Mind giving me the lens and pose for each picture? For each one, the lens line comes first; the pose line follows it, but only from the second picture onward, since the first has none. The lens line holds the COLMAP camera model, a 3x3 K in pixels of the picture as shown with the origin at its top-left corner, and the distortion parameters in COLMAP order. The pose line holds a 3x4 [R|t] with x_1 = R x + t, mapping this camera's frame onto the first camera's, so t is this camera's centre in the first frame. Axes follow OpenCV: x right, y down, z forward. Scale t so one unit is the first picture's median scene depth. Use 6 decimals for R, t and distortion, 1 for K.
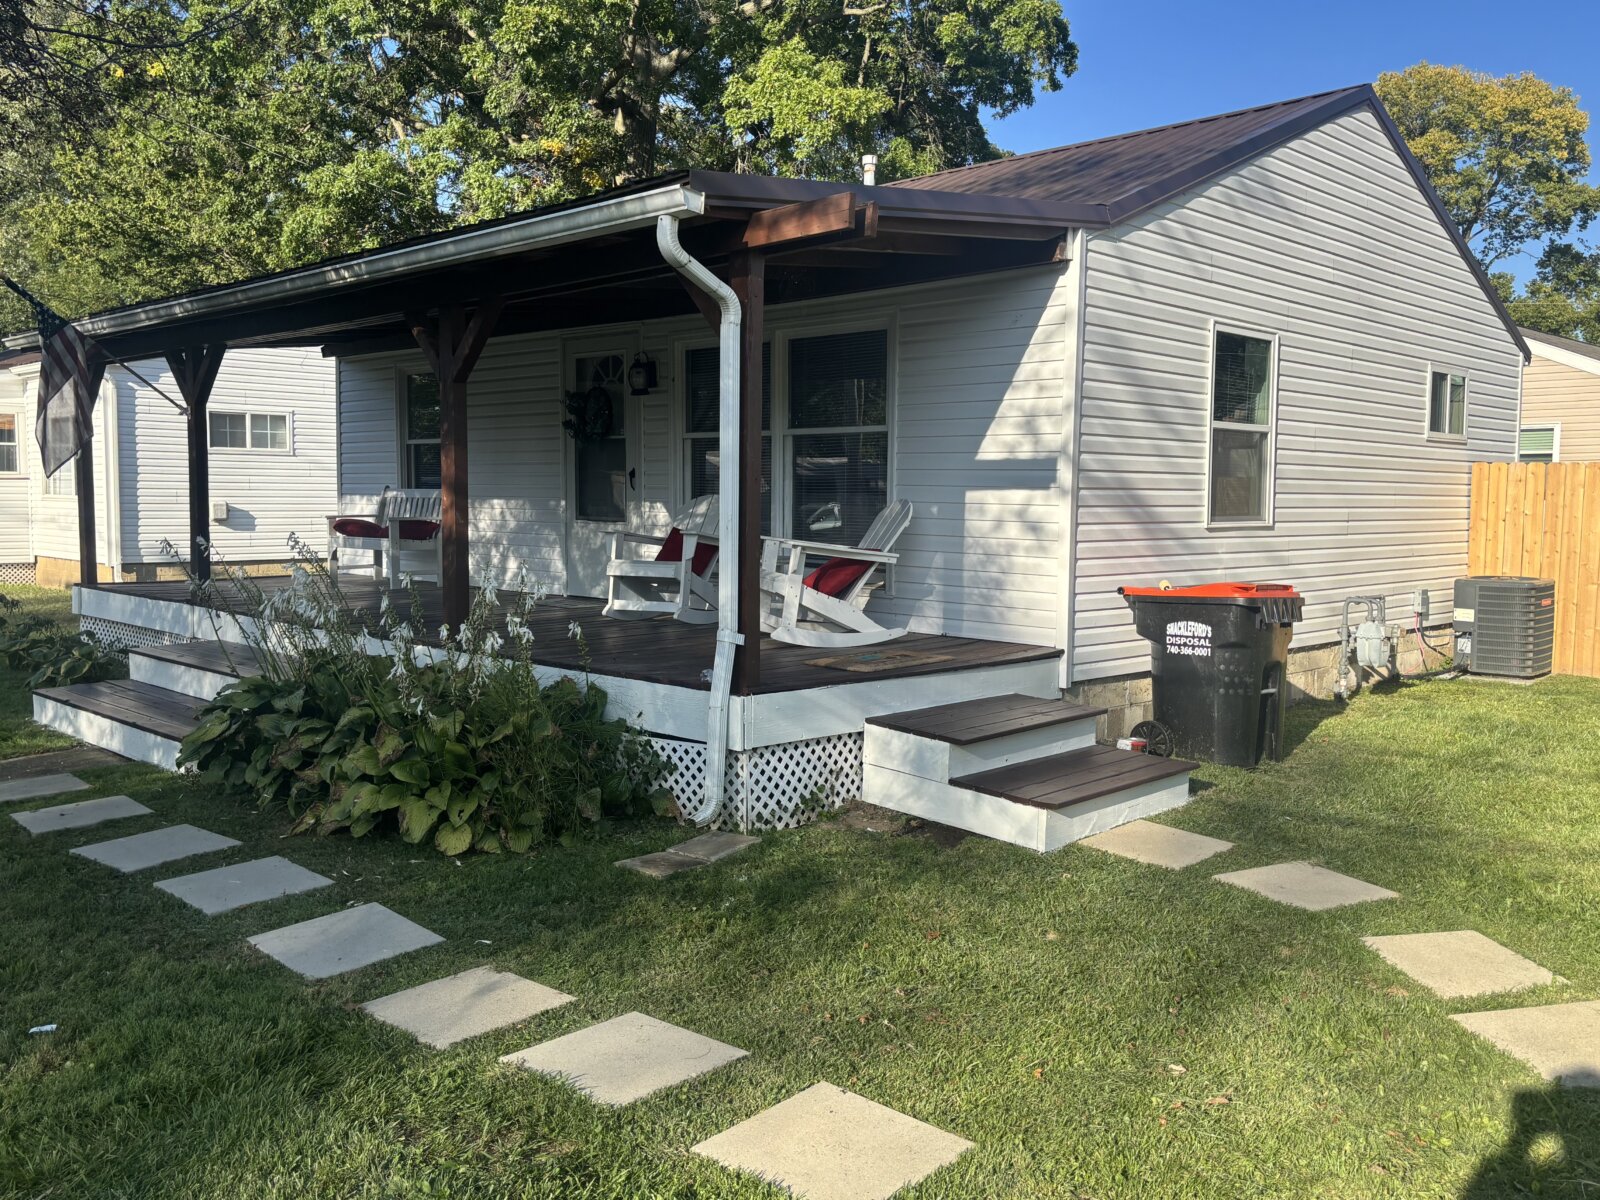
lens RADIAL K [[1335.4, 0, 802.7], [0, 1335.4, 596.1], [0, 0, 1]] dist [0.105639, -0.005929]
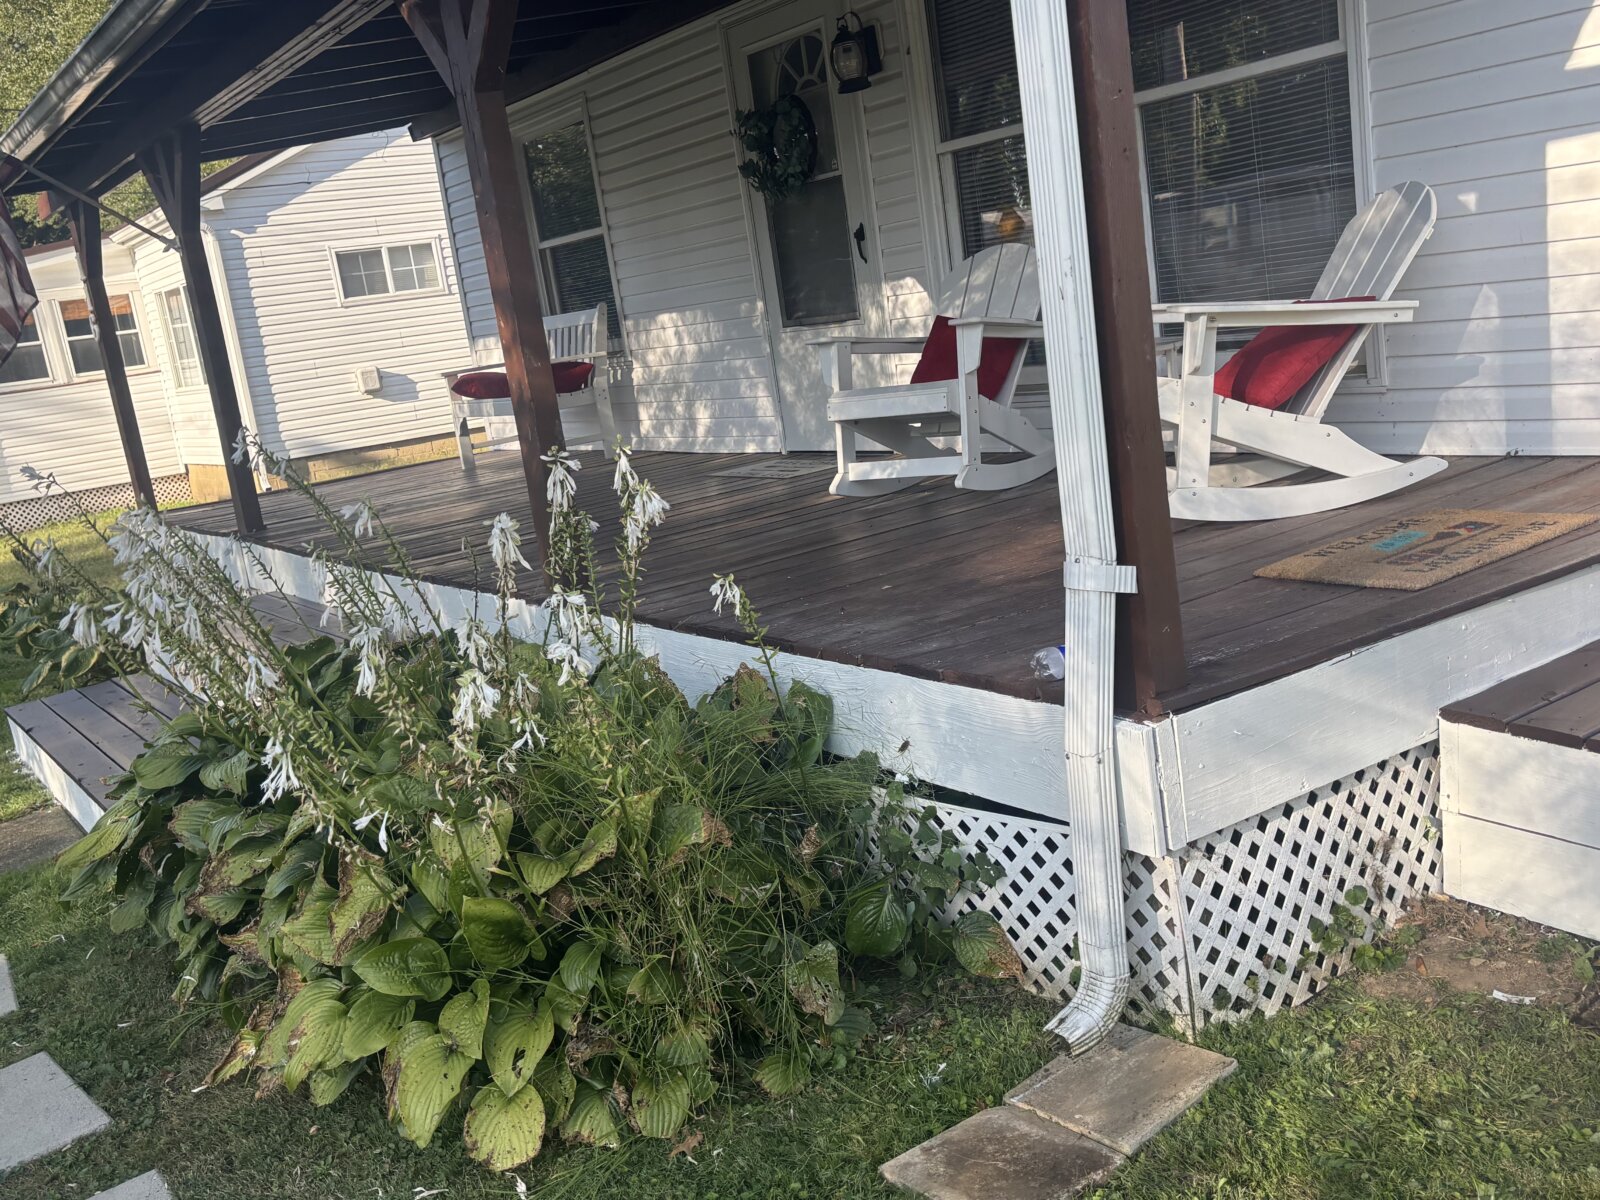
lens RADIAL K [[1614.3, 0, 796.9], [0, 1614.3, 644.2], [0, 0, 1]] dist [0.077315, 0.000000]
pose [[0.972274, -0.103318, -0.209783, -0.039520], [0.133188, 0.982042, 0.133624, -0.023125], [0.192210, -0.157860, 0.968574, 0.472517]]
